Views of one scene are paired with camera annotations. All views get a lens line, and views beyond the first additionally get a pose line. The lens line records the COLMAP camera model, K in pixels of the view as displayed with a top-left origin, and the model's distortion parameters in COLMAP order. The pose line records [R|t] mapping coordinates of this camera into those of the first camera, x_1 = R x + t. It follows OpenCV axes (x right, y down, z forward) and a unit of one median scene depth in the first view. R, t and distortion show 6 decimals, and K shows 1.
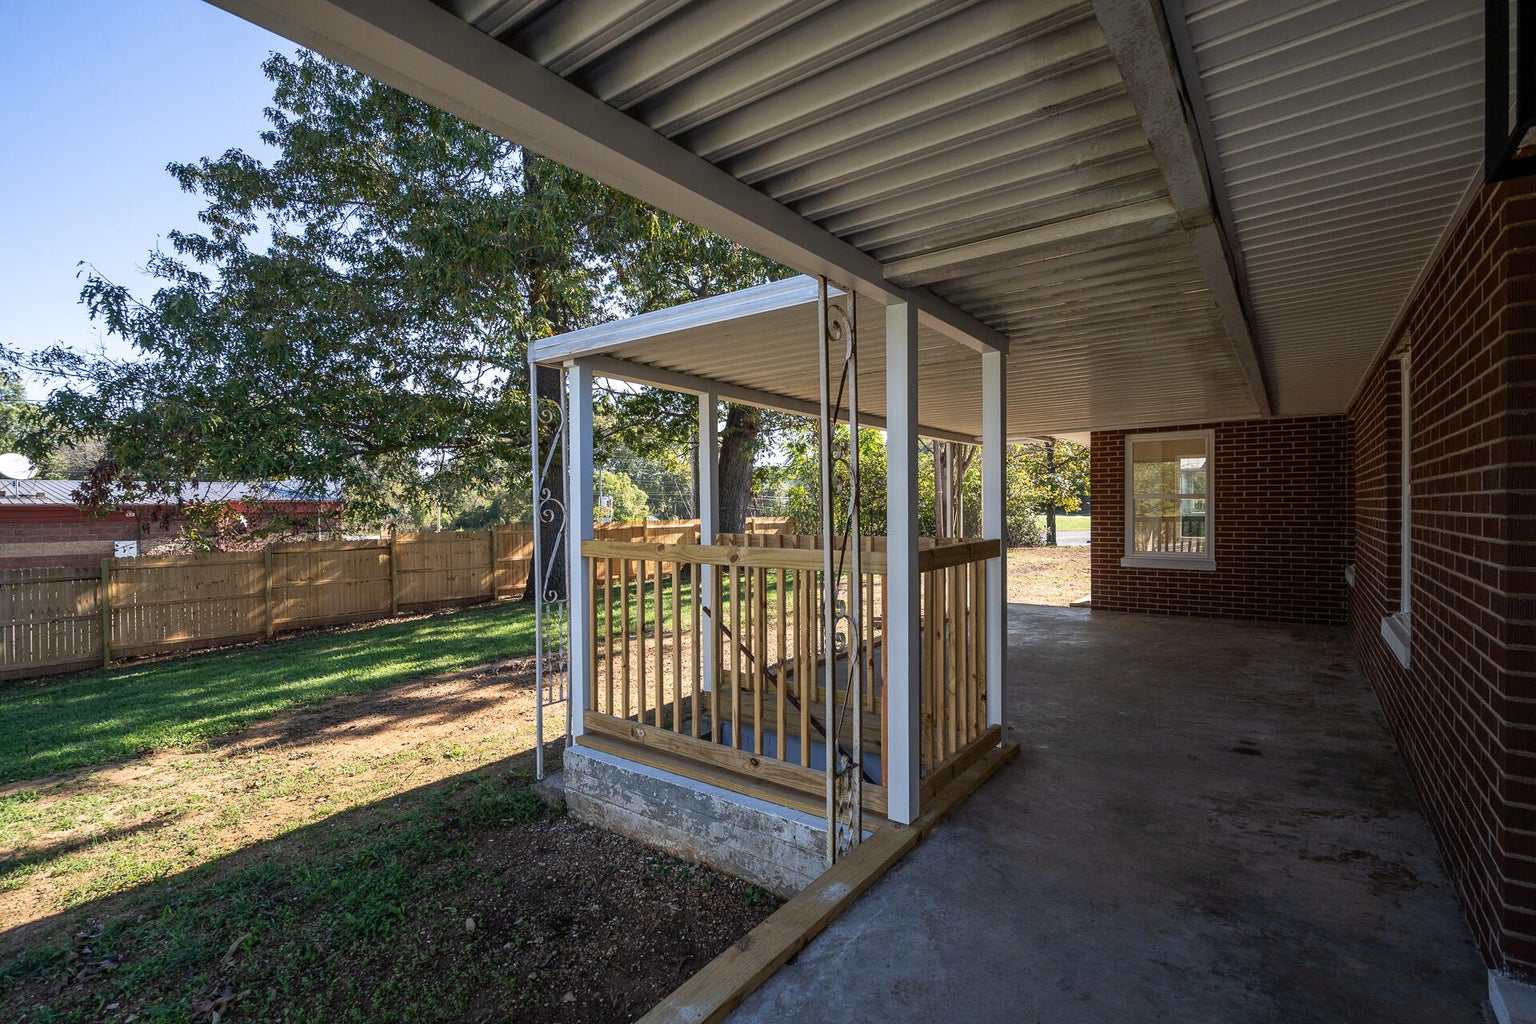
lens RADIAL K [[695.2, 0, 769.4], [0, 695.2, 512.4], [0, 0, 1]] dist [0.001643, 0.000462]
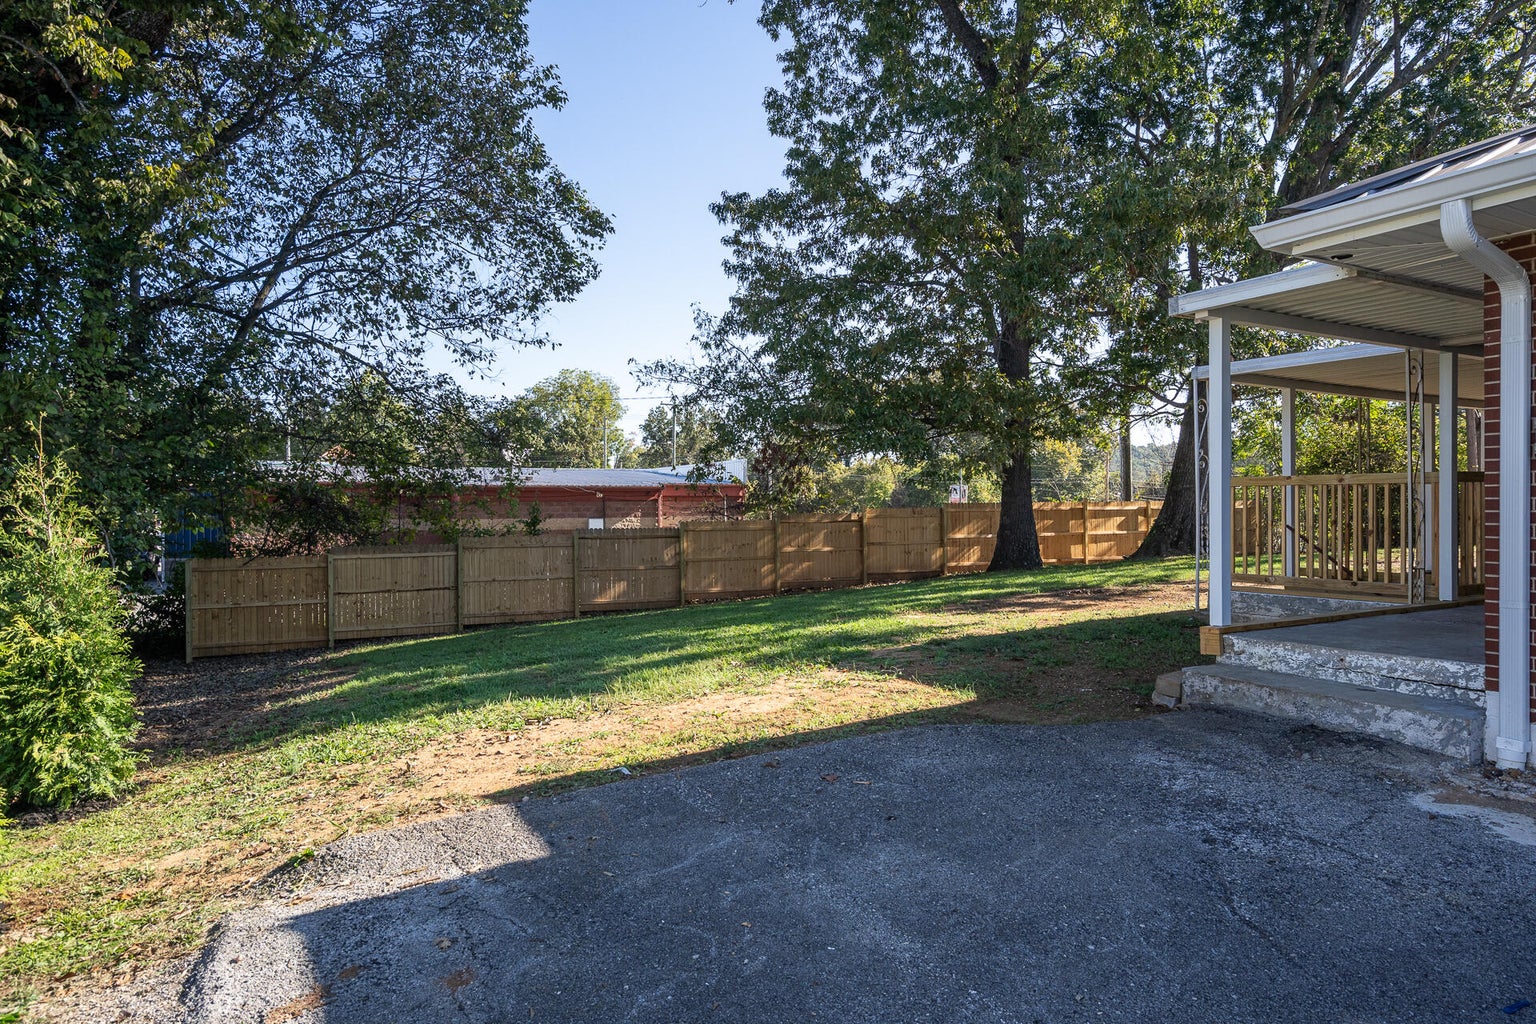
lens RADIAL K [[945.0, 0, 761.6], [0, 945.0, 502.7], [0, 0, 1]] dist [0.008337, 0.001380]
pose [[0.922644, 0.008932, -0.385548, -0.125665], [-0.007682, 0.999959, 0.004783, 0.018242], [0.385575, -0.001451, 0.922675, -0.490018]]
